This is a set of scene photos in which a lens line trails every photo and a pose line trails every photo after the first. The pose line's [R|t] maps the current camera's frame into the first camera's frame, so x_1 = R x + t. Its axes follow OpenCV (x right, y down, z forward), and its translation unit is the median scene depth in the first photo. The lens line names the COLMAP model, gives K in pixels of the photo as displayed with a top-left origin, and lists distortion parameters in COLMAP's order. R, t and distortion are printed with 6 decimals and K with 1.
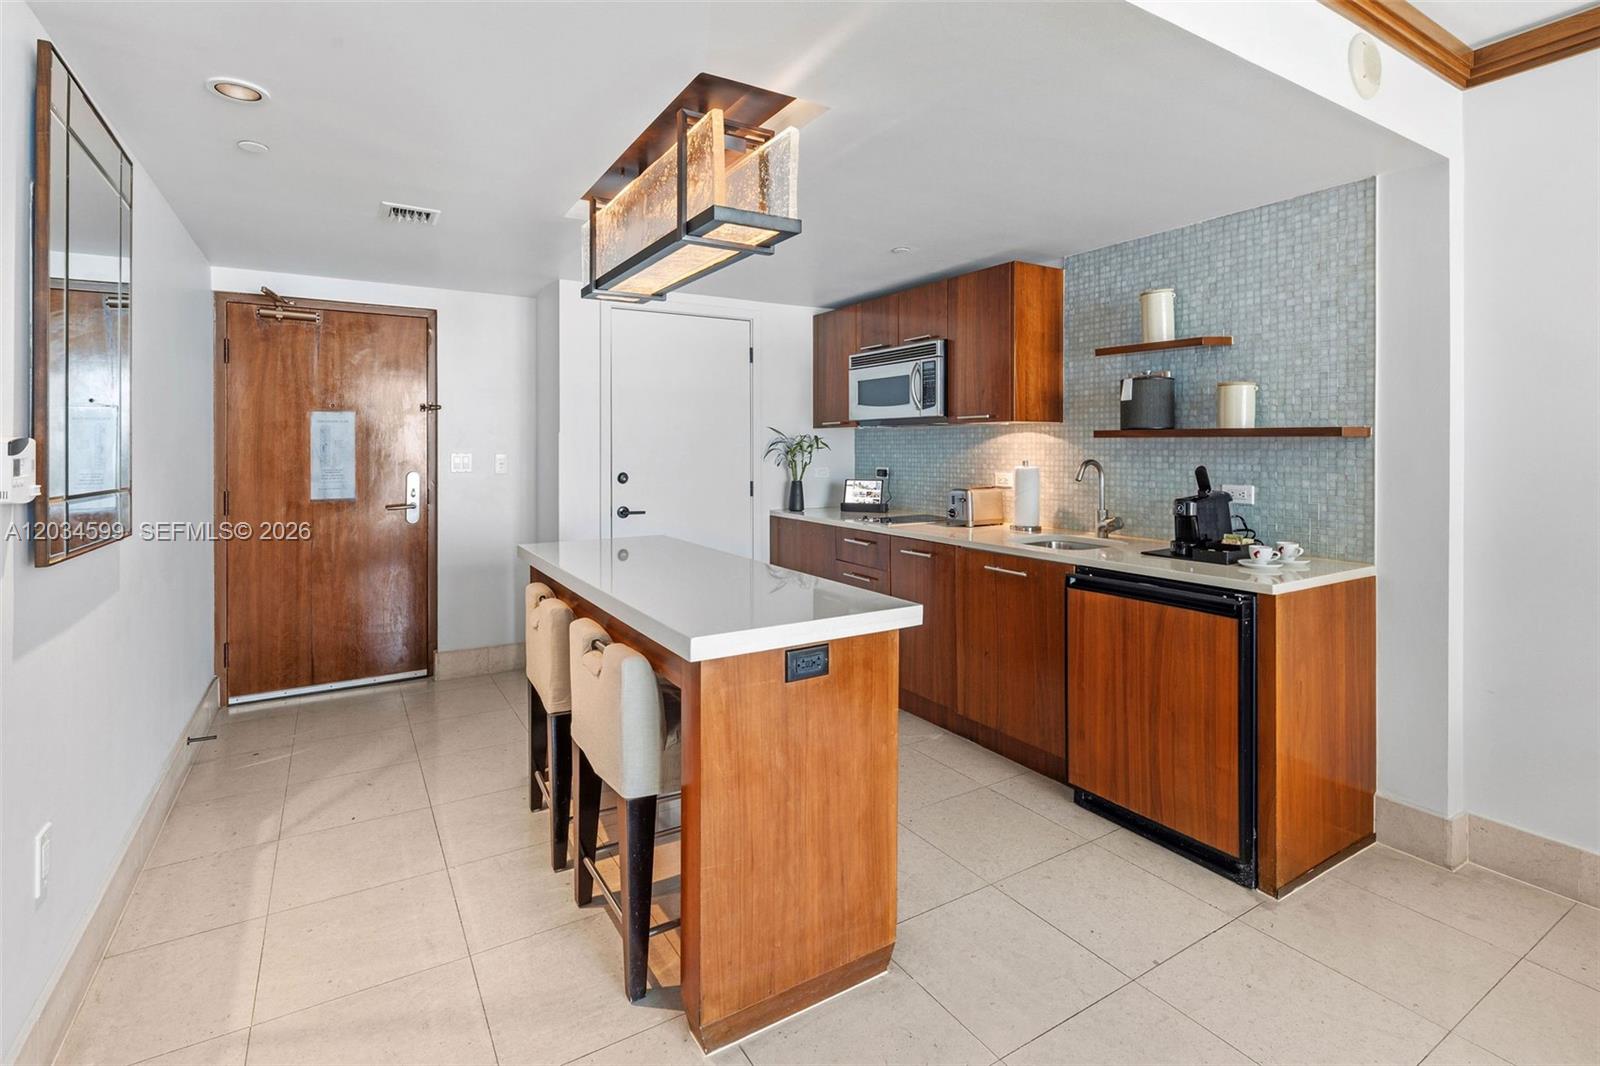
lens RADIAL K [[765.4, 0, 864.9], [0, 765.4, 456.1], [0, 0, 1]] dist [0.000562, 0.000328]
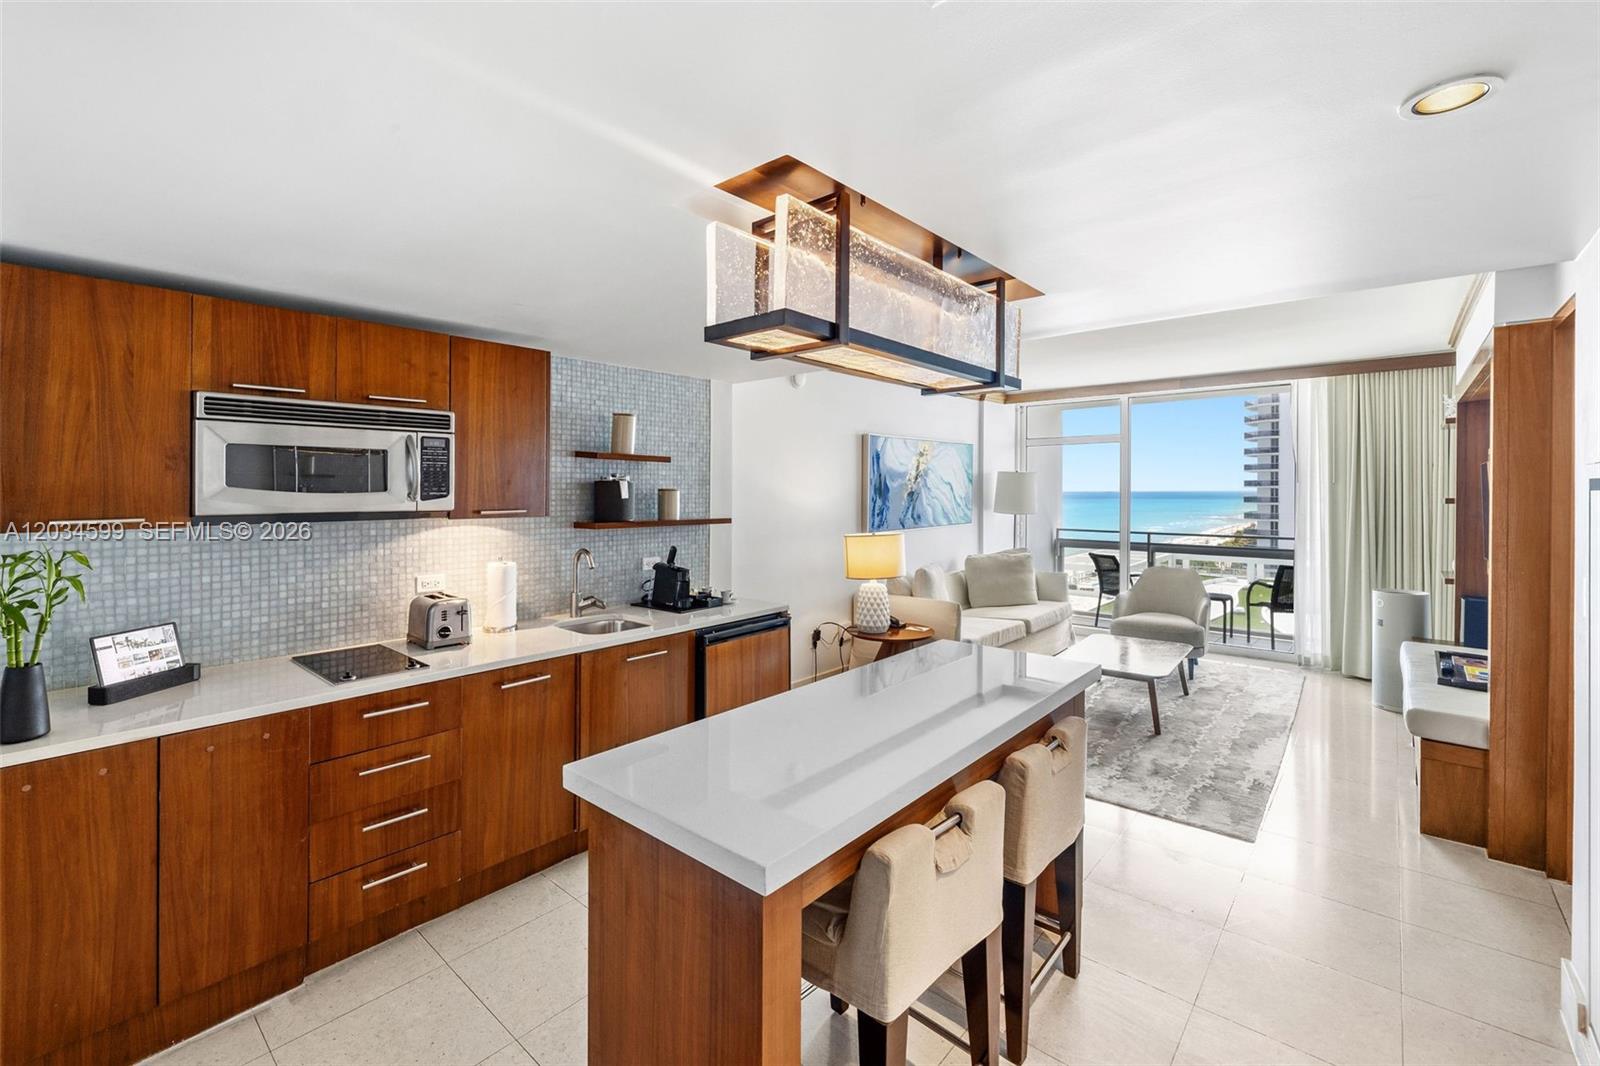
lens RADIAL K [[707.3, 0, 711.3], [0, 707.3, 498.3], [0, 0, 1]] dist [-0.000196, -0.000012]
pose [[-0.195559, -0.007083, 0.980666, -0.785543], [0.018294, 0.999774, 0.010870, -0.079802], [-0.980521, 0.020066, -0.195385, 1.050678]]
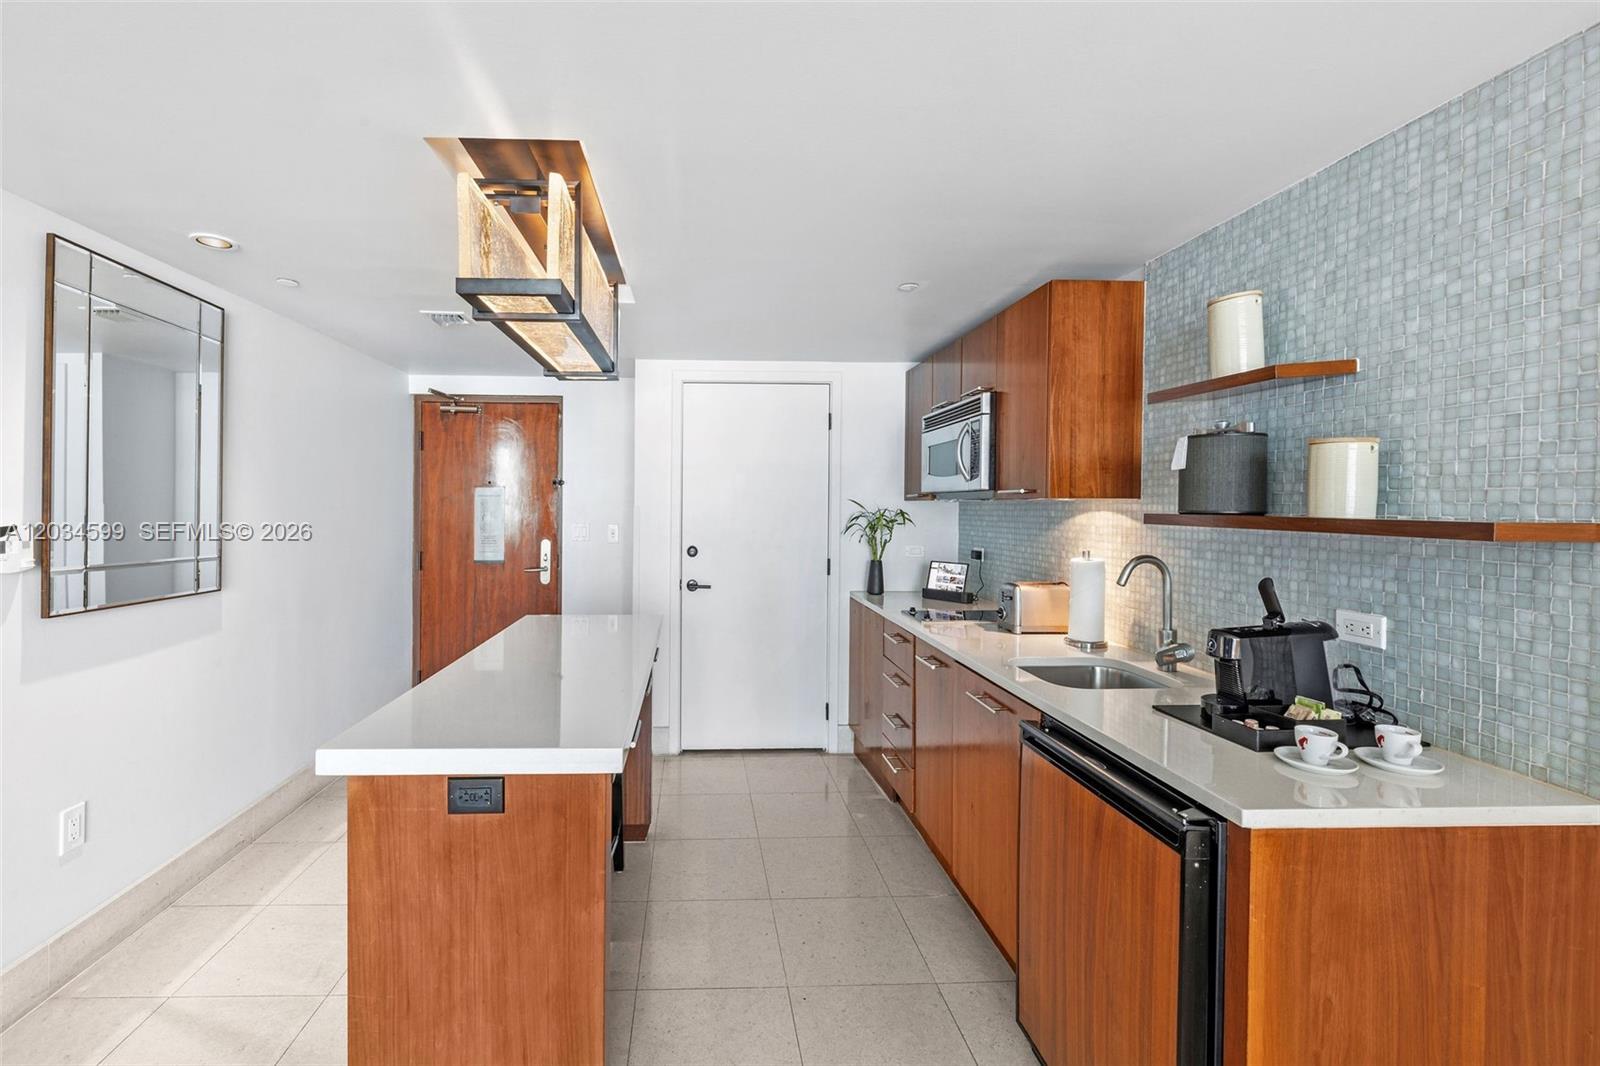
lens RADIAL K [[768.3, 0, 737.5], [0, 768.3, 520.3], [0, 0, 1]] dist [0.000893, -0.000492]
pose [[0.855645, 0.014803, -0.517351, 0.347621], [-0.012364, 0.999890, 0.008161, -0.028780], [0.517415, -0.000586, 0.855734, 0.229102]]
